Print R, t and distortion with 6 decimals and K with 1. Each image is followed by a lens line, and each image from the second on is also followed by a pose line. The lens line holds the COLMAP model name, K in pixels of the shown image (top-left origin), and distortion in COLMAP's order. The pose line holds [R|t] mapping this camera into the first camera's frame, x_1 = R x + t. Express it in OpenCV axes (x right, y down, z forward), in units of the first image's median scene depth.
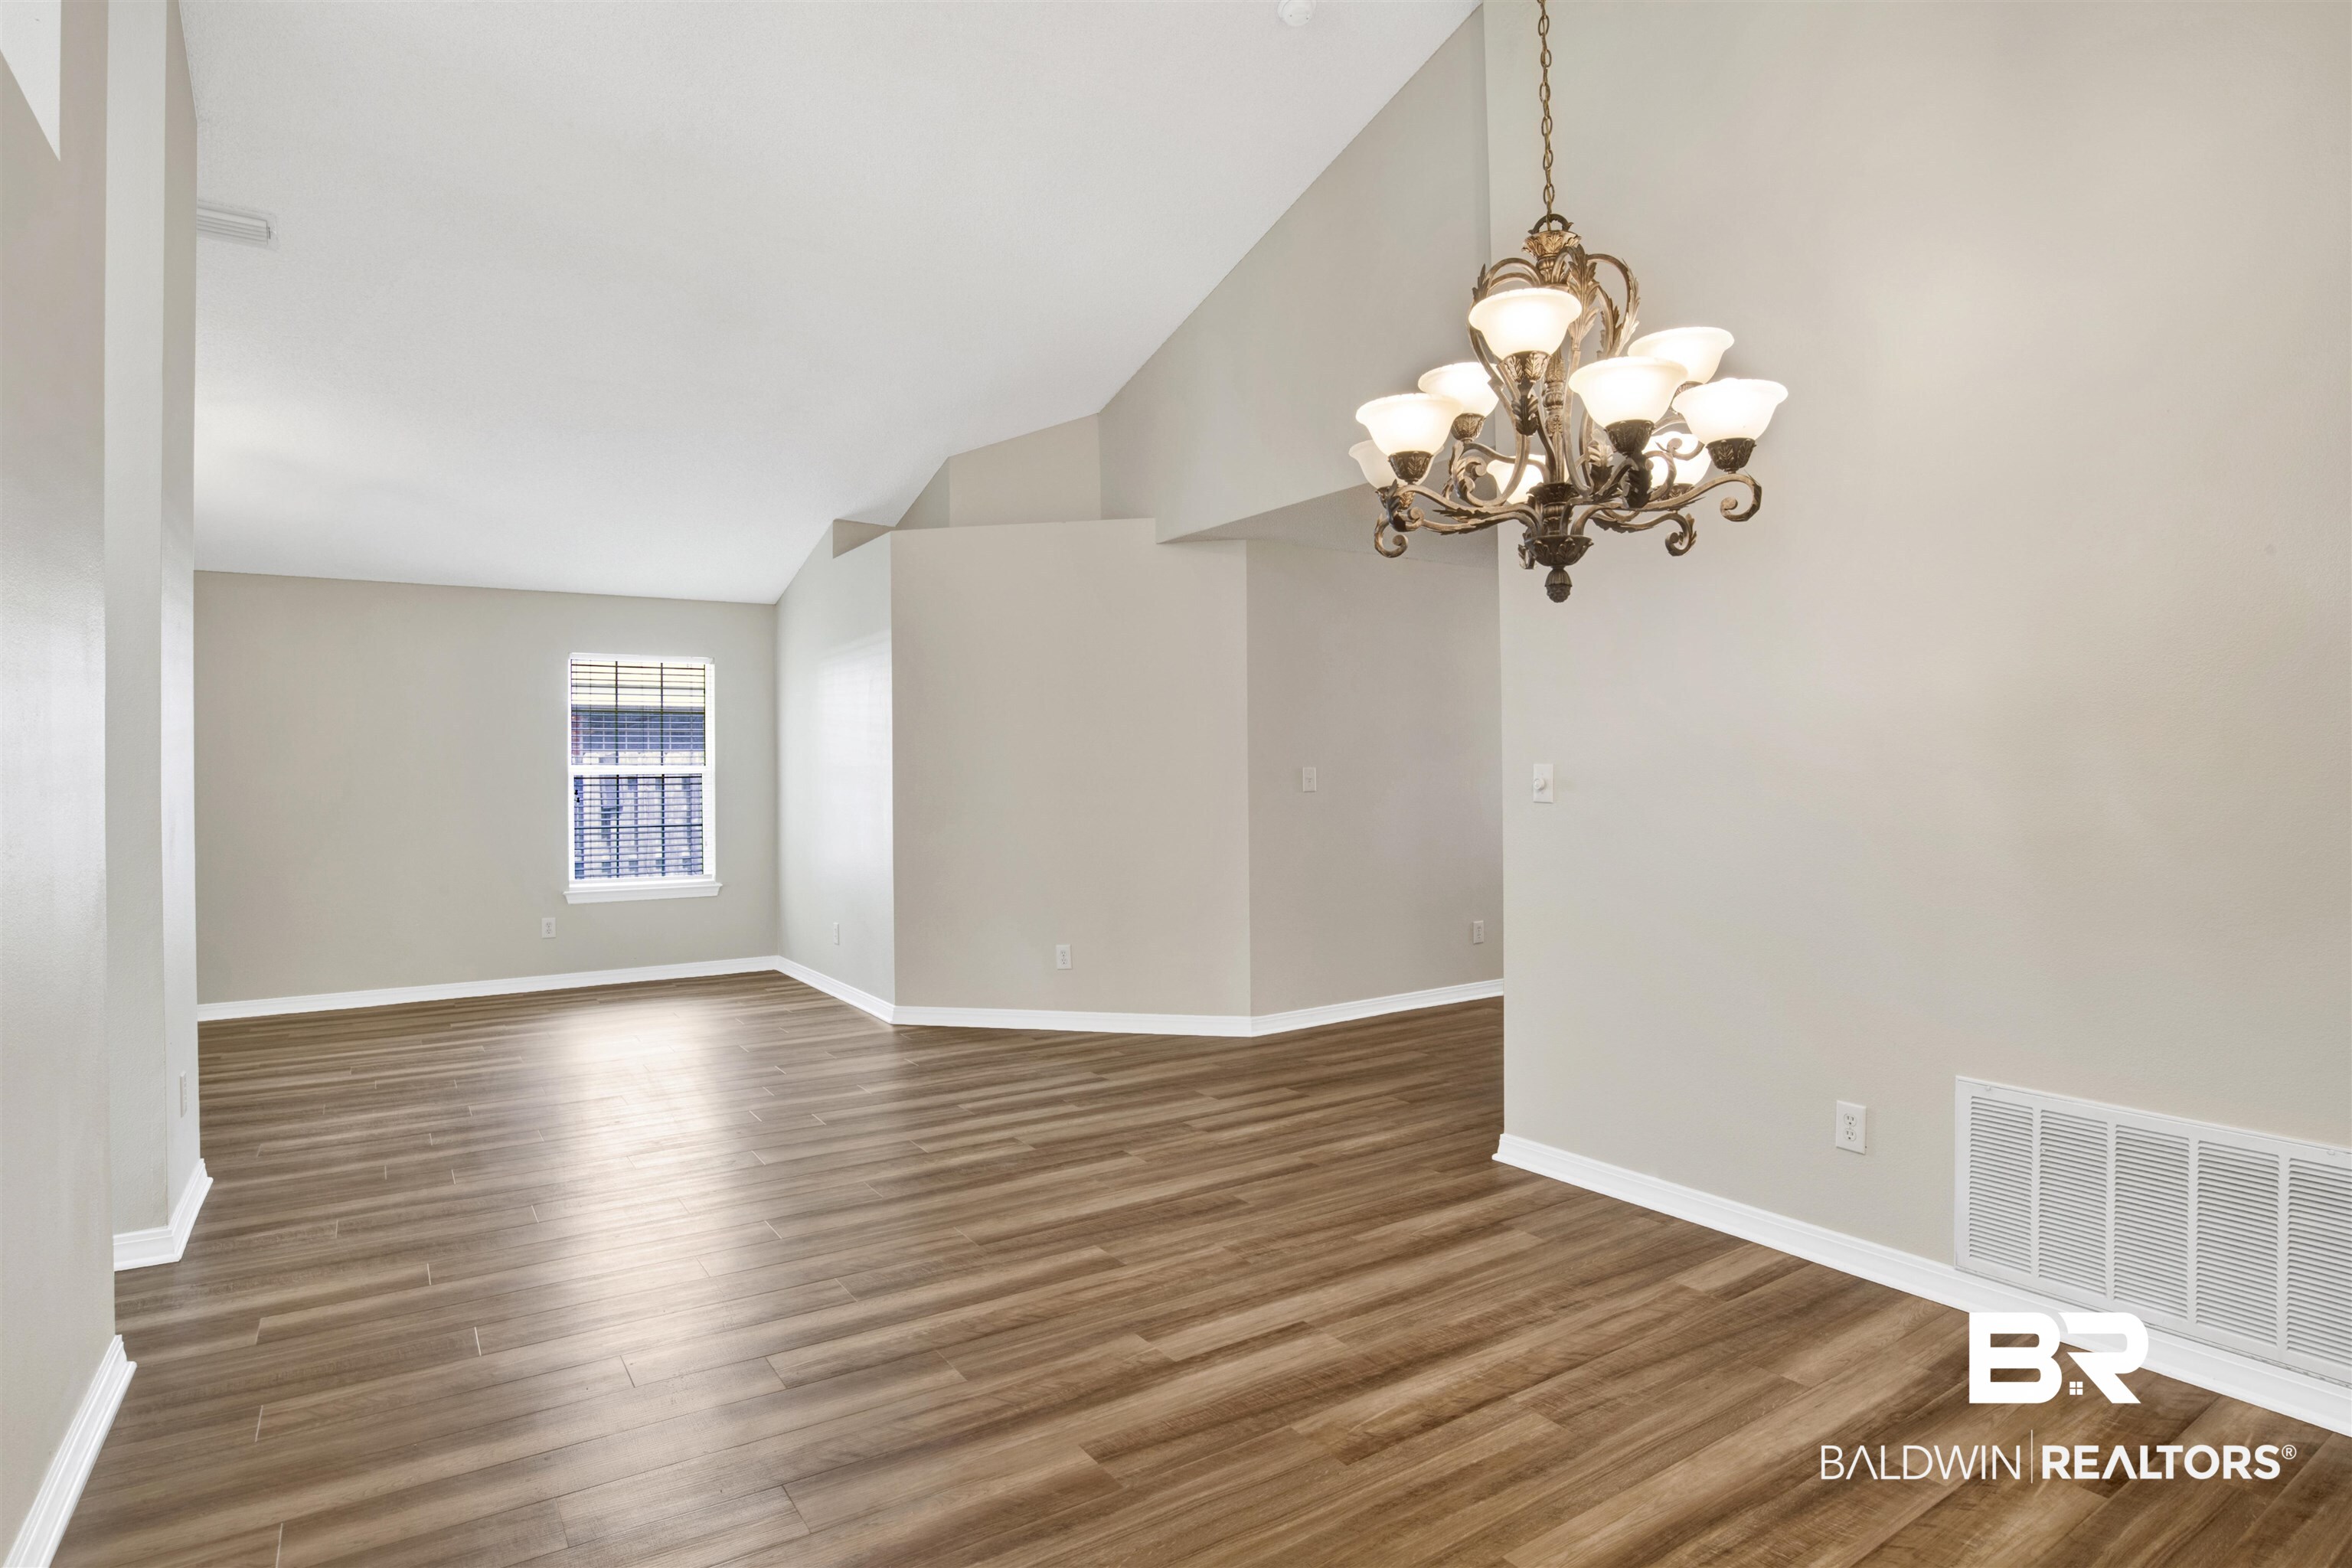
lens RADIAL K [[1253.5, 0, 1222.6], [0, 1253.5, 782.6], [0, 0, 1]] dist [-0.074105, 0.025686]
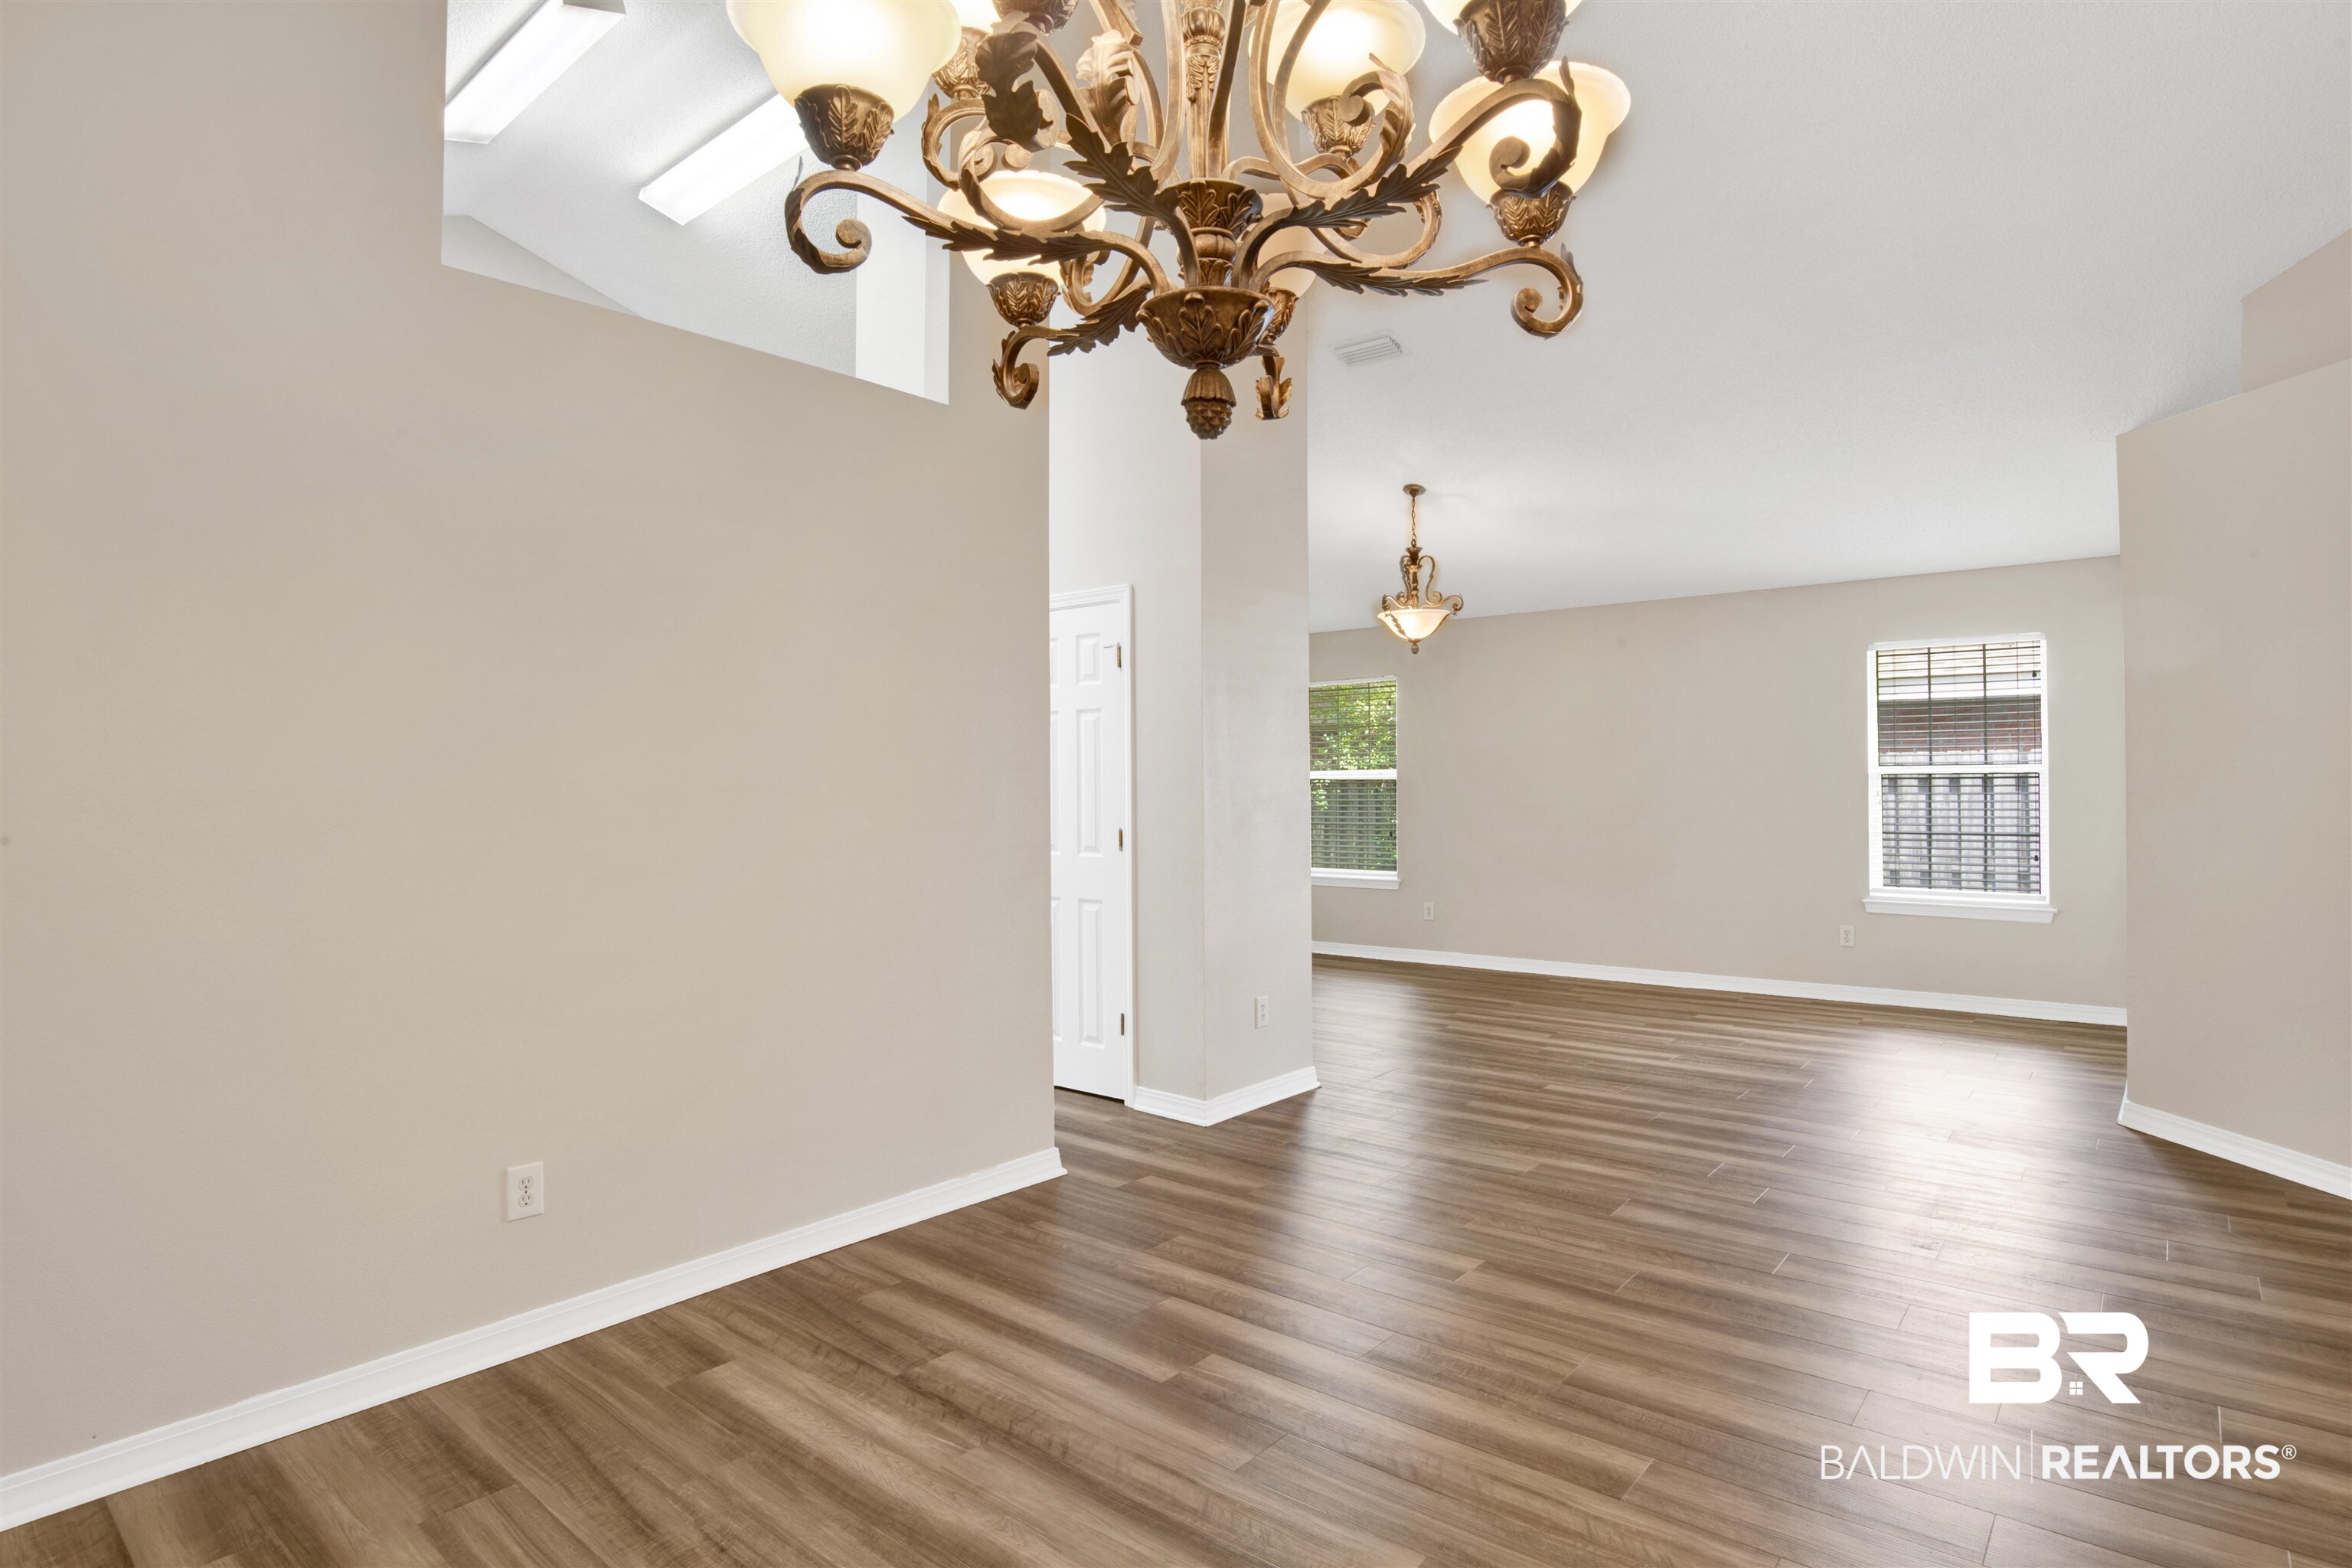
lens RADIAL K [[1248.7, 0, 1200.0], [0, 1248.7, 766.3], [0, 0, 1]] dist [-0.068909, 0.026648]
pose [[0.263355, -0.003838, -0.964691, 0.509845], [-0.004928, 0.999974, -0.005323, -0.010877], [0.964686, 0.006156, 0.263329, 0.597273]]
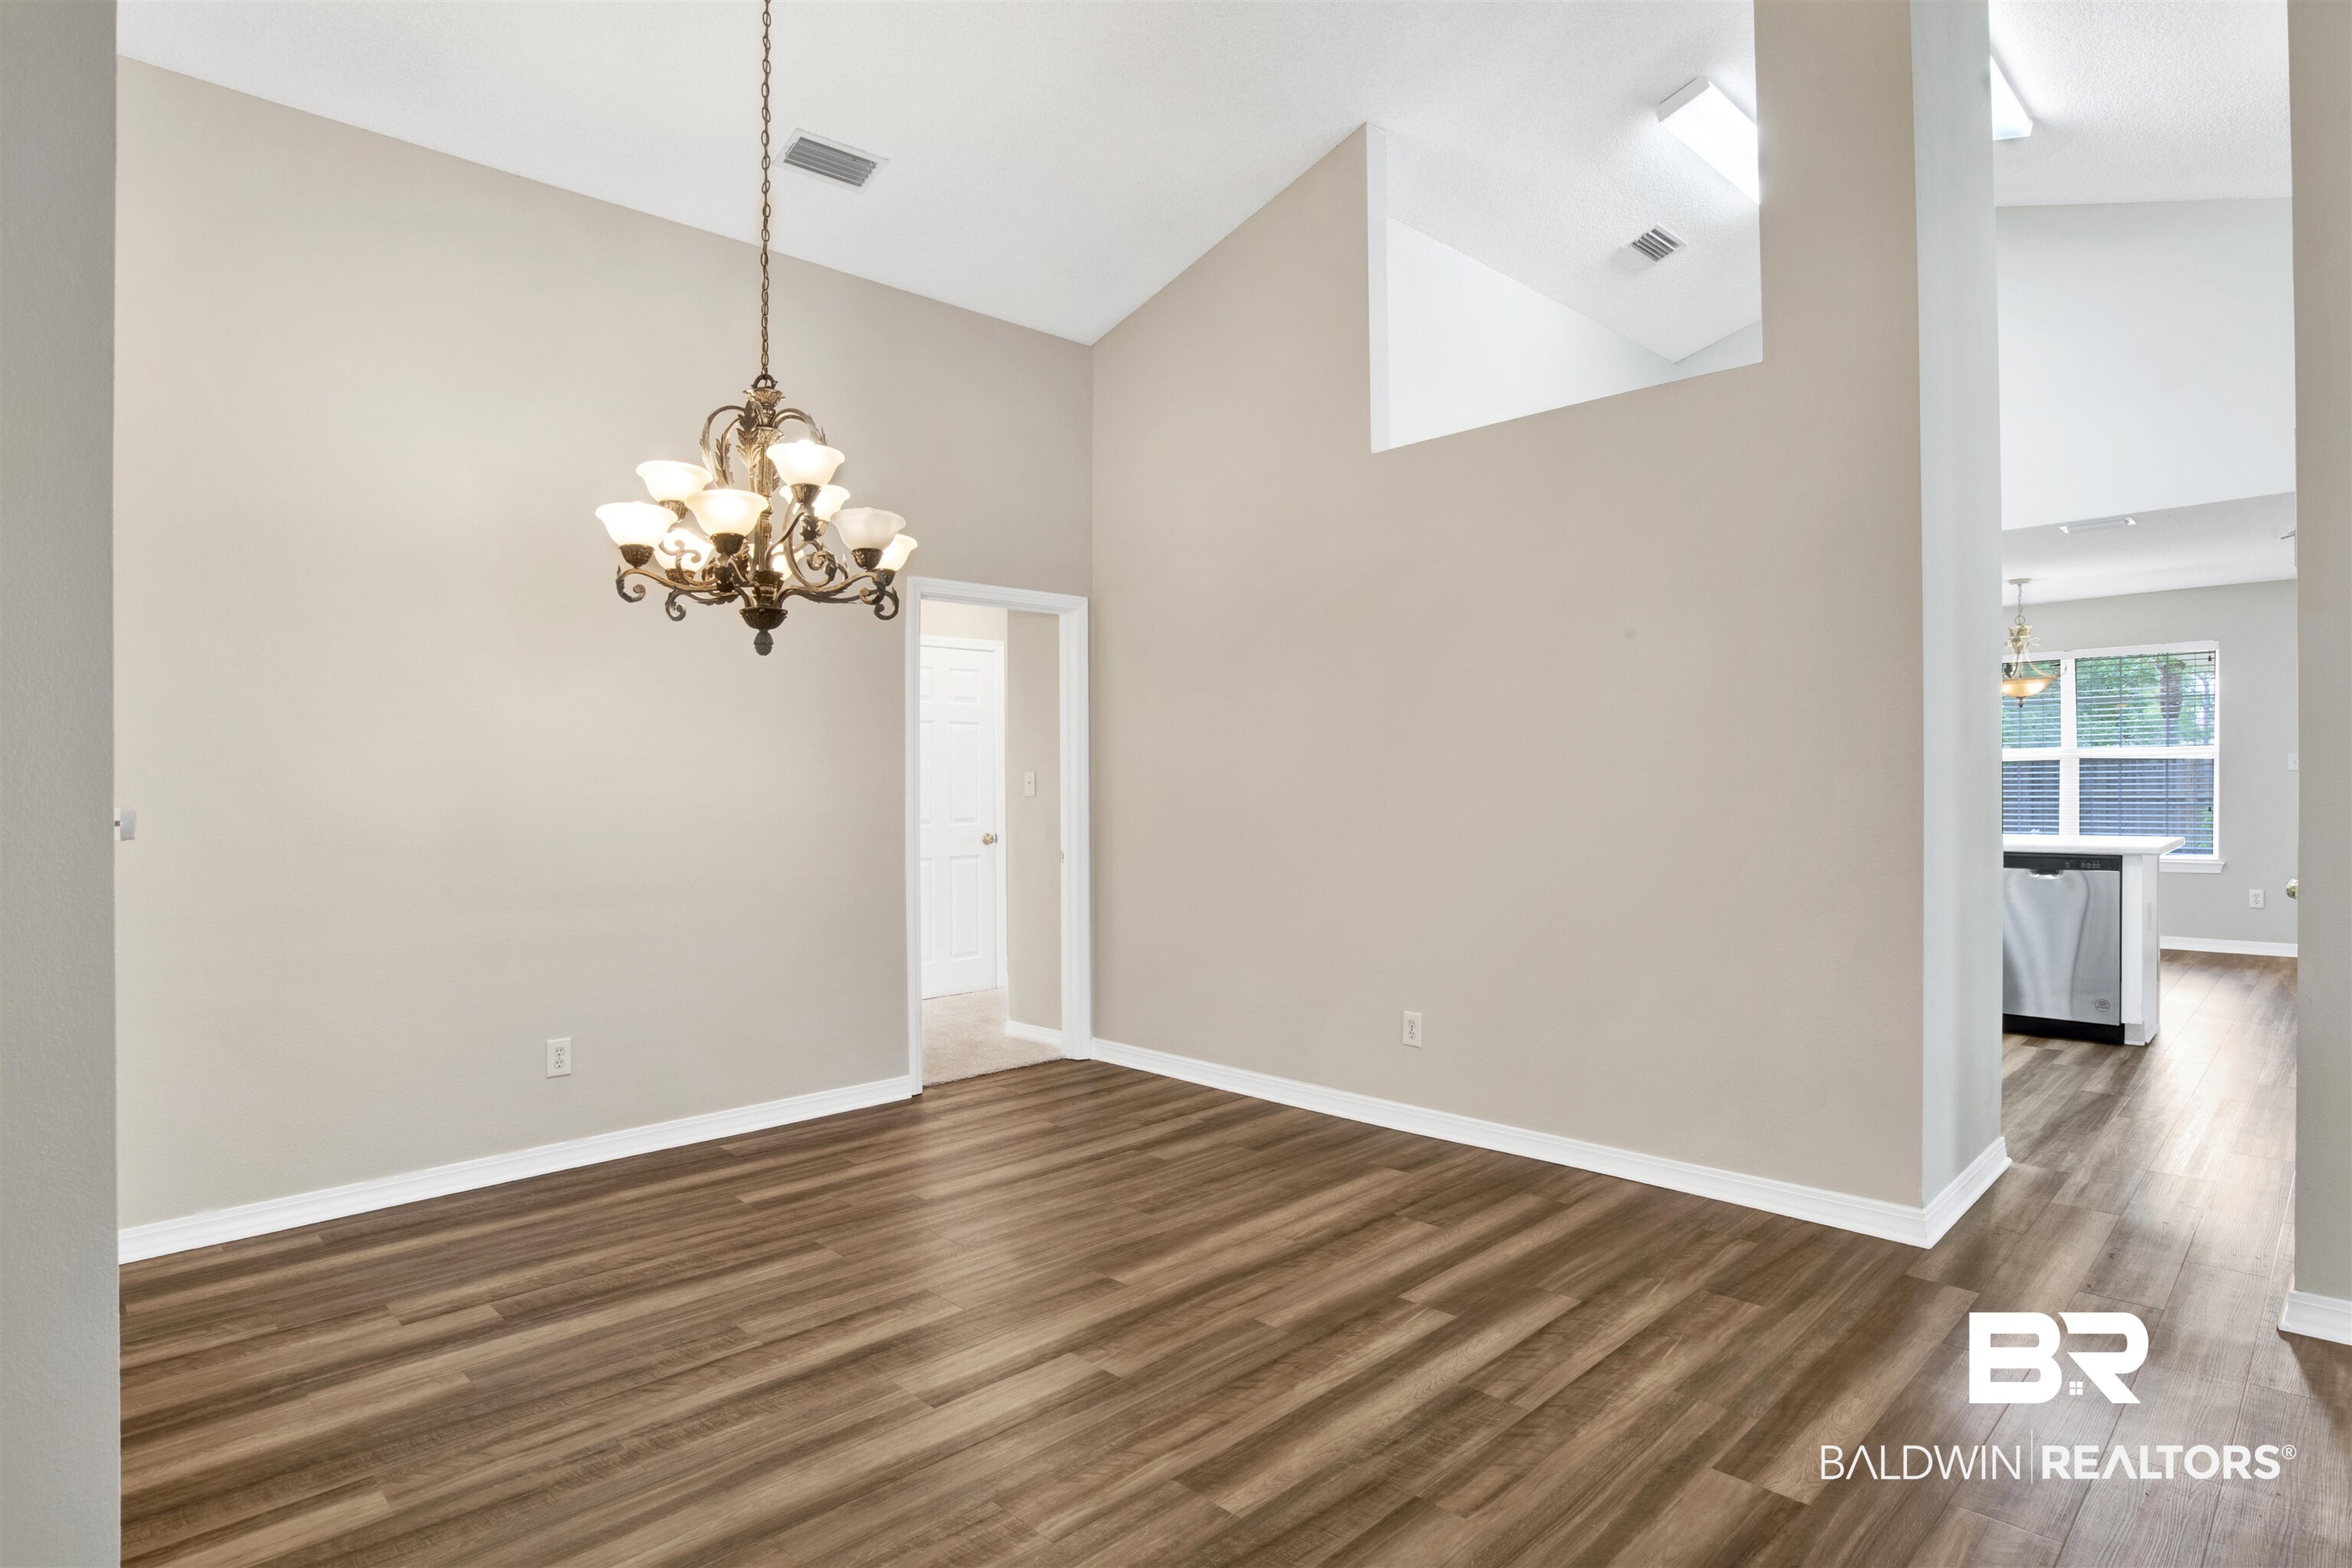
lens RADIAL K [[1227.0, 0, 1172.7], [0, 1227.0, 773.9], [0, 0, 1]] dist [-0.068073, 0.025090]
pose [[-0.987979, 0.019259, -0.153381, 0.018359], [0.018527, 0.999809, 0.006198, -0.010916], [0.153471, 0.003282, -0.988148, 1.663651]]
